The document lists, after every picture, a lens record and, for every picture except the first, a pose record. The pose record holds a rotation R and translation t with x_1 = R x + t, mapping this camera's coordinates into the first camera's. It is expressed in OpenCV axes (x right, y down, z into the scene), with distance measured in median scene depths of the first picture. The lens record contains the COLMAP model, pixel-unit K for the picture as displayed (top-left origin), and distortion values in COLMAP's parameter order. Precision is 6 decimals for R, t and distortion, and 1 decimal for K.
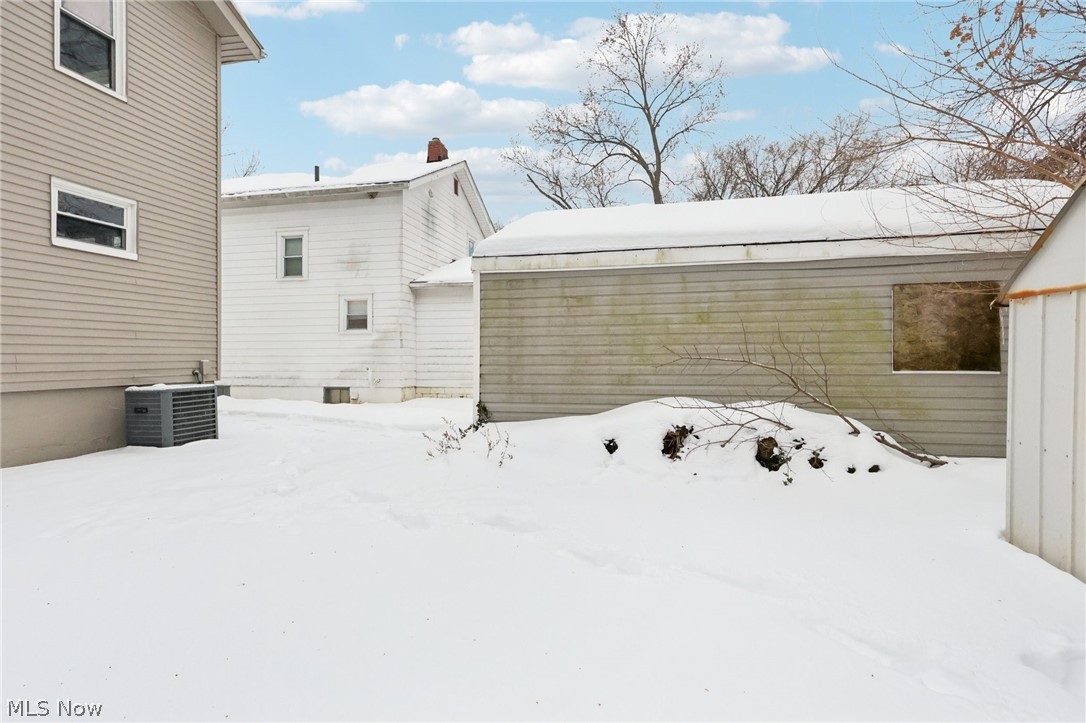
lens RADIAL K [[502.3, 0, 542.0], [0, 502.3, 363.2], [0, 0, 1]] dist [-0.004119, 0.000512]
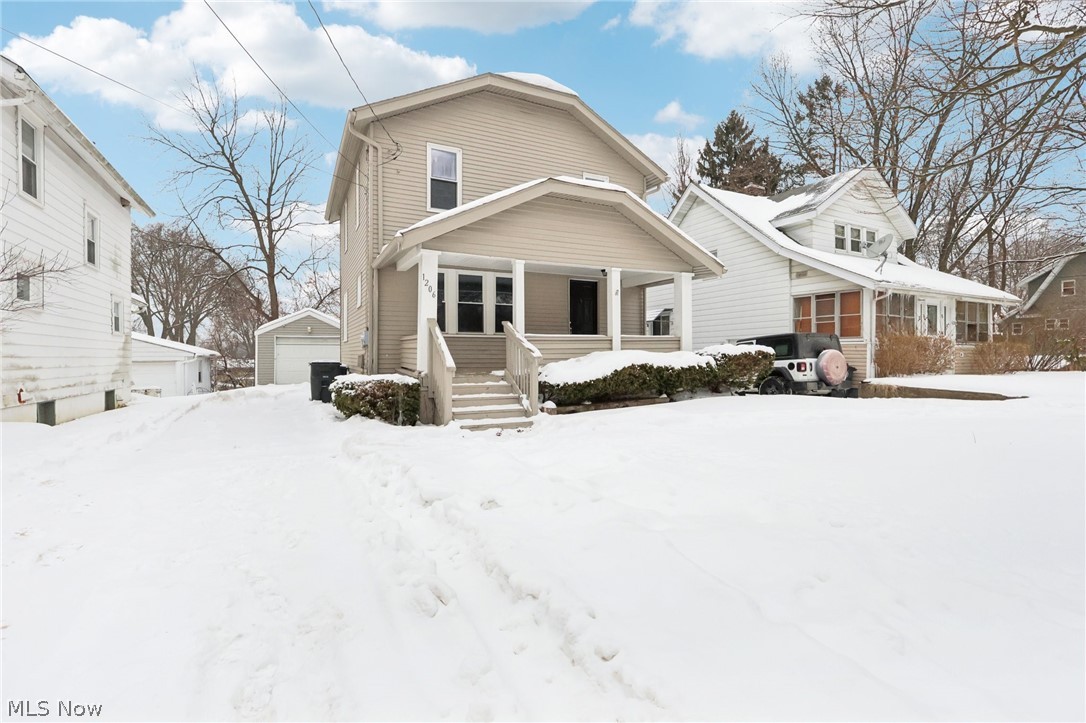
lens RADIAL K [[502.3, 0, 542.0], [0, 502.3, 363.2], [0, 0, 1]] dist [-0.004119, 0.000512]
pose [[-0.625902, -0.006769, 0.779872, -1.694850], [0.001288, 0.999952, 0.009713, -0.011724], [-0.779900, 0.007084, -0.625864, 0.971384]]
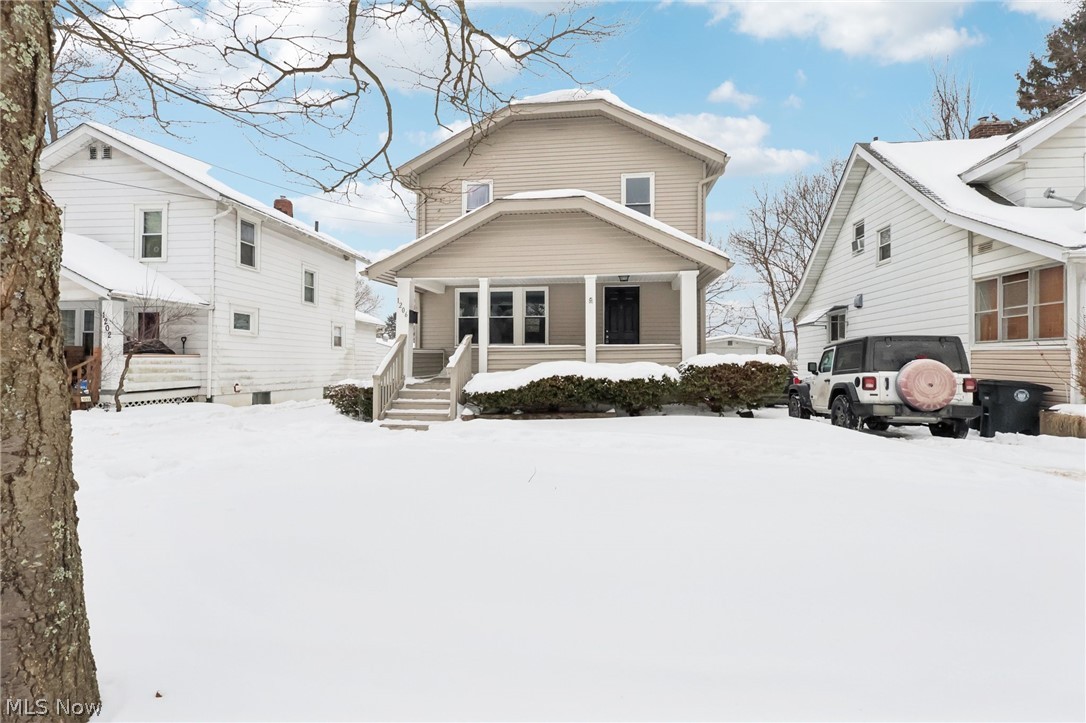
lens RADIAL K [[504.8, 0, 540.9], [0, 504.8, 363.6], [0, 0, 1]] dist [-0.001474, -0.000305]
pose [[-0.083157, 0.000456, 0.996536, -1.895777], [-0.004634, 0.999989, -0.000844, -0.018482], [-0.996526, -0.004688, -0.083154, 0.537264]]
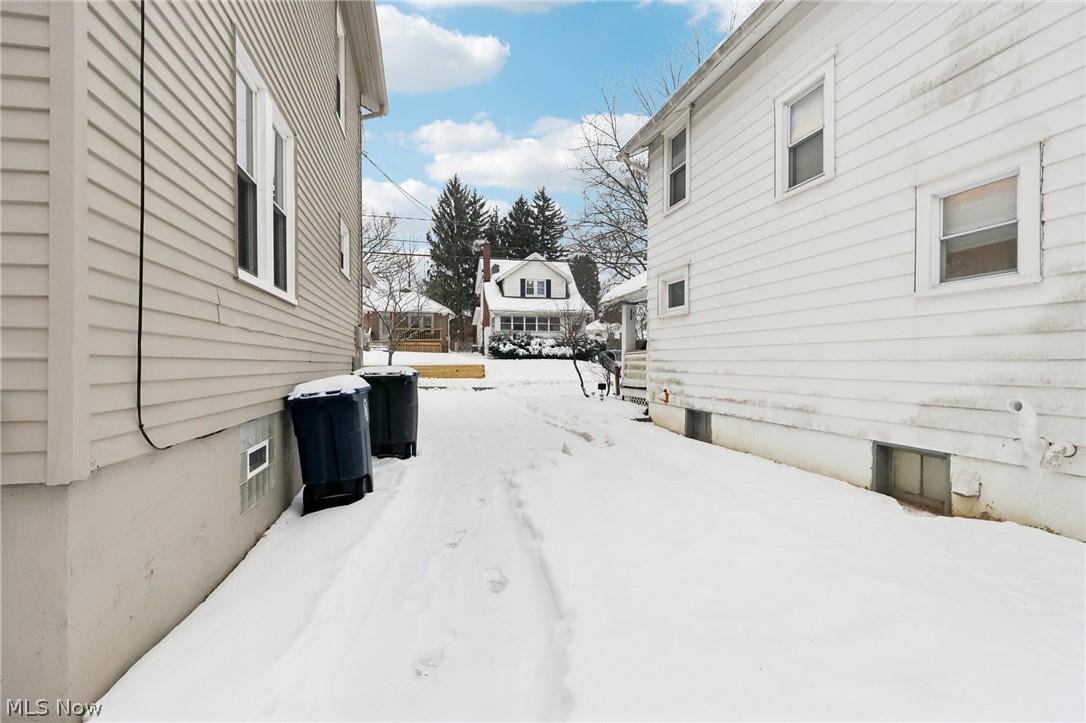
lens RADIAL K [[502.3, 0, 542.0], [0, 502.3, 363.2], [0, 0, 1]] dist [-0.004119, 0.000512]
pose [[0.433871, 0.003198, -0.900969, -0.203601], [0.001630, 0.999989, 0.004335, -0.014725], [0.900974, -0.003350, 0.433861, 0.618874]]
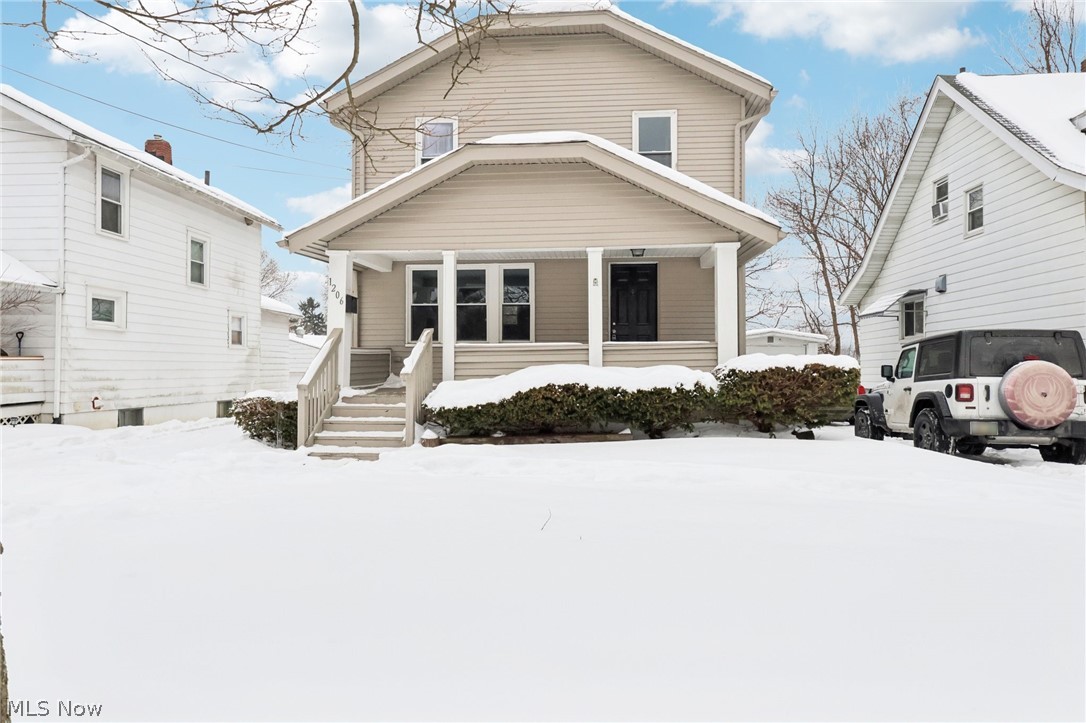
lens RADIAL K [[686.8, 0, 542.2], [0, 686.8, 364.9], [0, 0, 1]] dist [-0.001017, 0.000140]
pose [[-0.130148, 0.004195, 0.991486, -1.894030], [-0.001563, 0.999989, -0.004436, -0.019125], [-0.991493, -0.002127, -0.130140, 0.556916]]
